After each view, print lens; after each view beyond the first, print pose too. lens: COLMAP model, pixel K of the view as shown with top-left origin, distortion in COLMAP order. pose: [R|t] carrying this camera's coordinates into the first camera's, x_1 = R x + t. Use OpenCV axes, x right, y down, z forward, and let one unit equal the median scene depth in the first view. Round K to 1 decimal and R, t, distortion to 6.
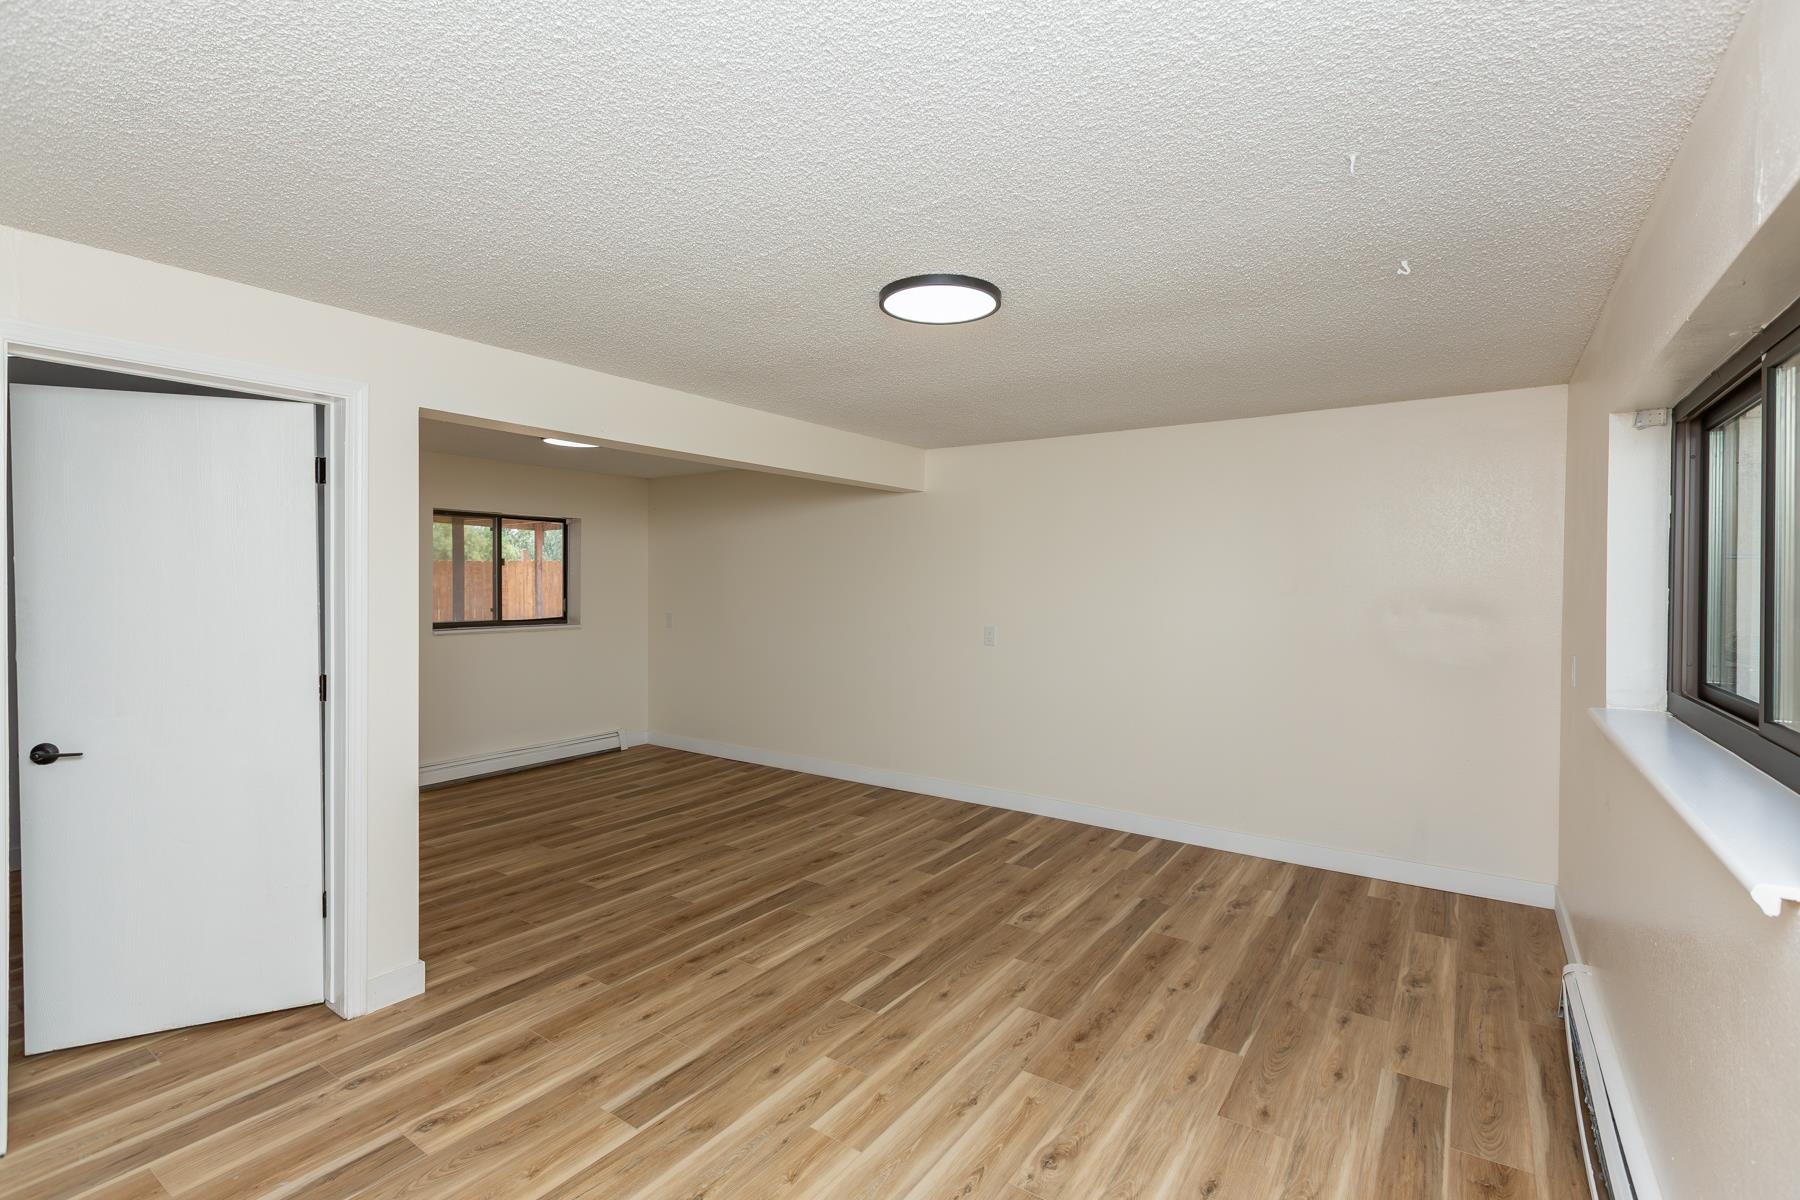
lens RADIAL K [[826.0, 0, 899.2], [0, 826.0, 595.4], [0, 0, 1]] dist [0.004710, 0.000333]
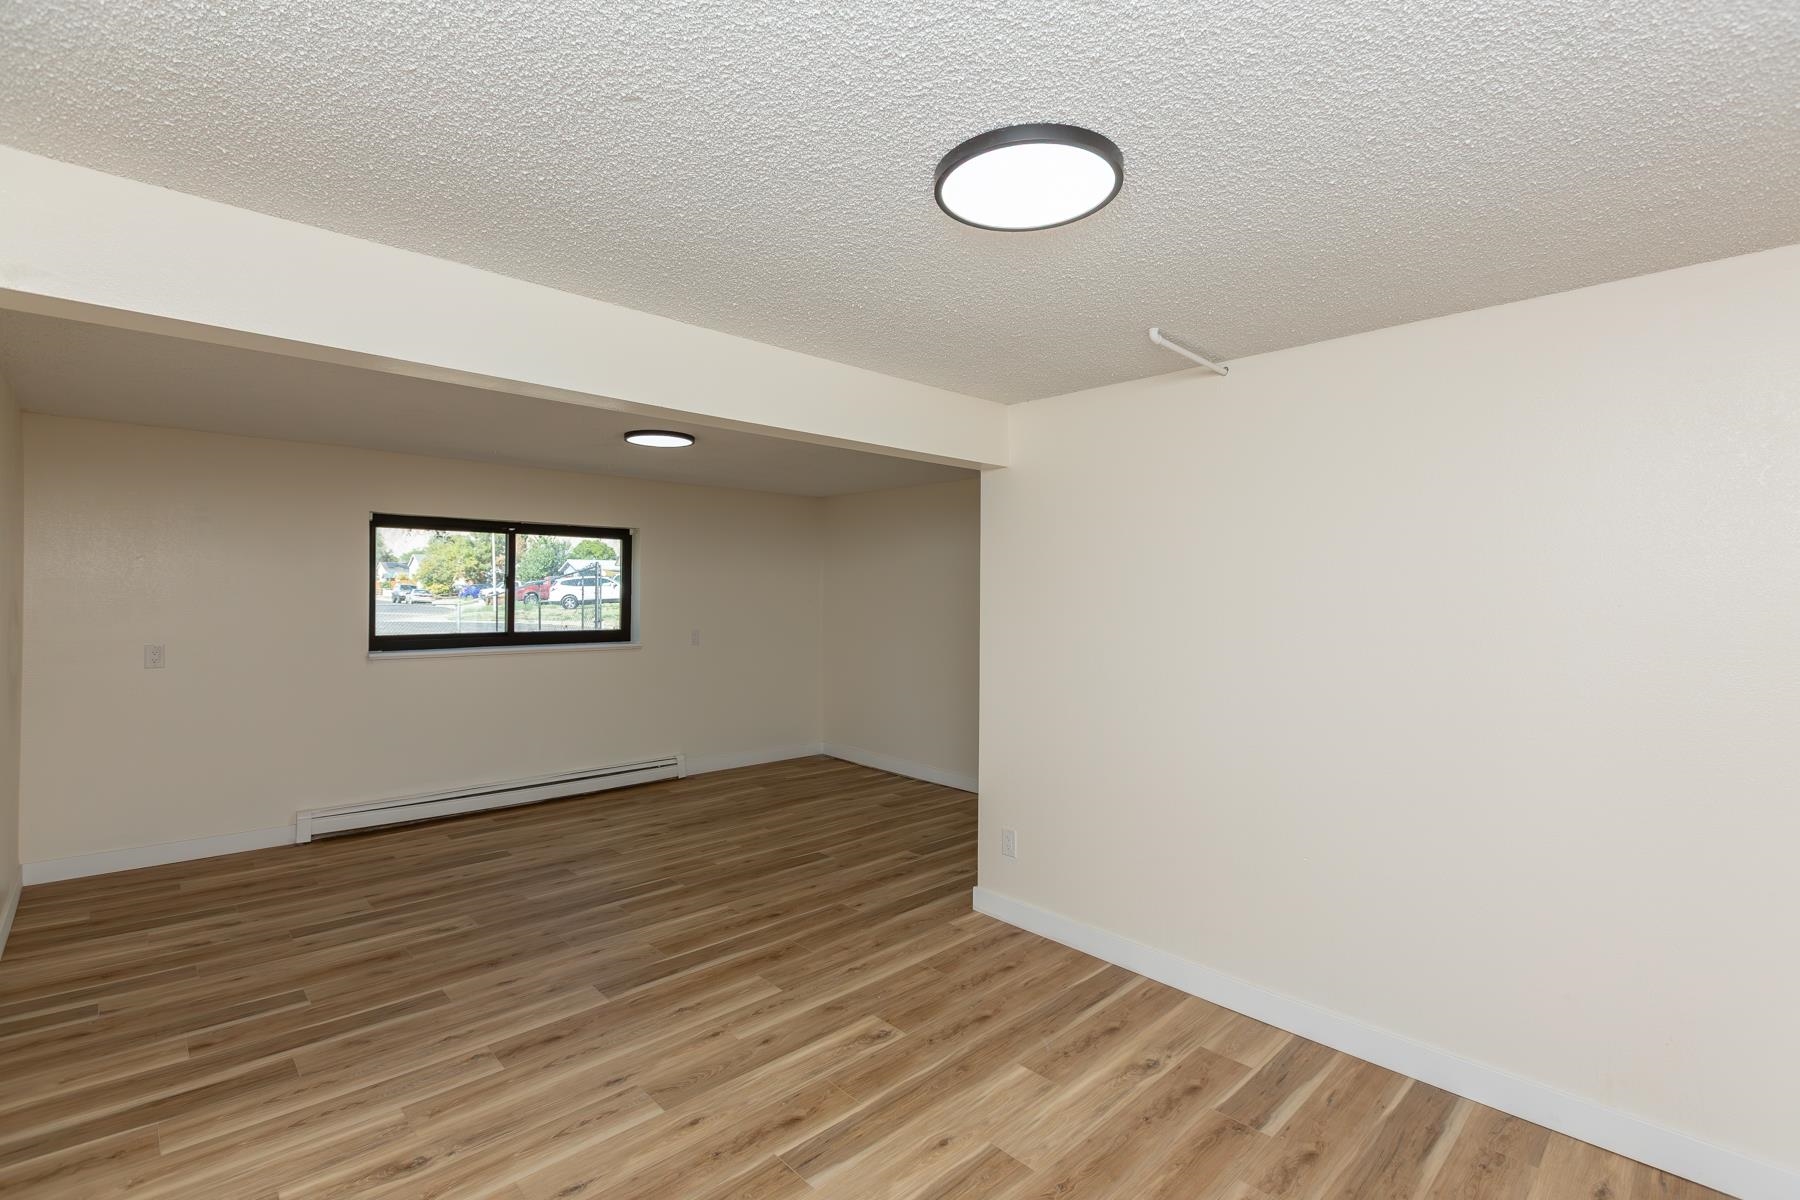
lens RADIAL K [[826.0, 0, 900.2], [0, 826.0, 593.8], [0, 0, 1]] dist [0.004710, 0.000333]
pose [[-0.980402, -0.012622, 0.196602, -0.577289], [-0.009334, 0.999801, 0.017641, -0.041336], [-0.196785, 0.015461, -0.980325, 1.875797]]
